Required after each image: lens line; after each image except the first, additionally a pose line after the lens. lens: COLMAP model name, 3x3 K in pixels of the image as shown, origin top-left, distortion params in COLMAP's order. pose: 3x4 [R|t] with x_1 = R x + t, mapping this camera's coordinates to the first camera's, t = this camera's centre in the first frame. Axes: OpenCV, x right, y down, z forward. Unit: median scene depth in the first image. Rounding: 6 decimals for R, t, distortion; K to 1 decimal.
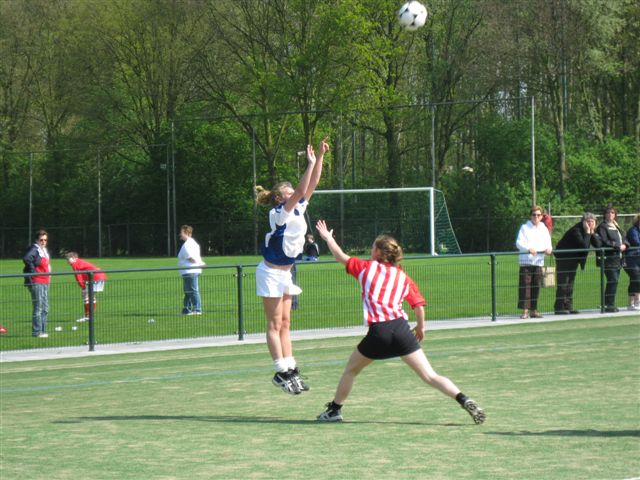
lens RADIAL K [[2562.9, 0, 318.1], [0, 2562.9, 237.3], [0, 0, 1]] dist [0.077854, 0.000000]
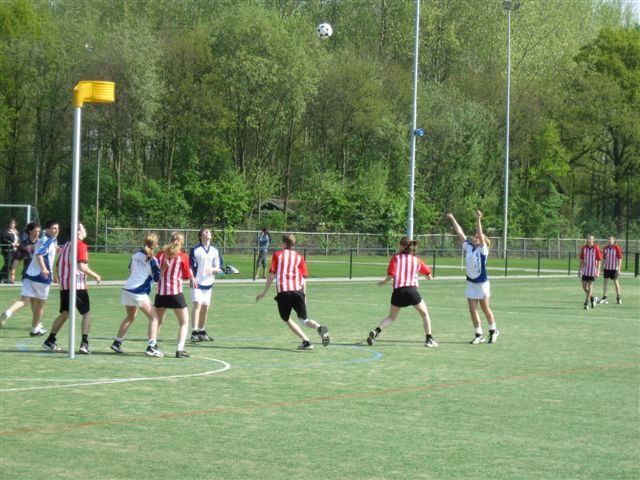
lens RADIAL K [[1746.0, 0, 287.7], [0, 1746.0, 266.0], [0, 0, 1]] dist [-0.148314, 0.000000]
pose [[0.989665, 0.048412, 0.134976, 0.148685], [-0.050173, 0.998694, 0.009674, -0.002068], [-0.134331, -0.016346, 0.990802, -0.147604]]
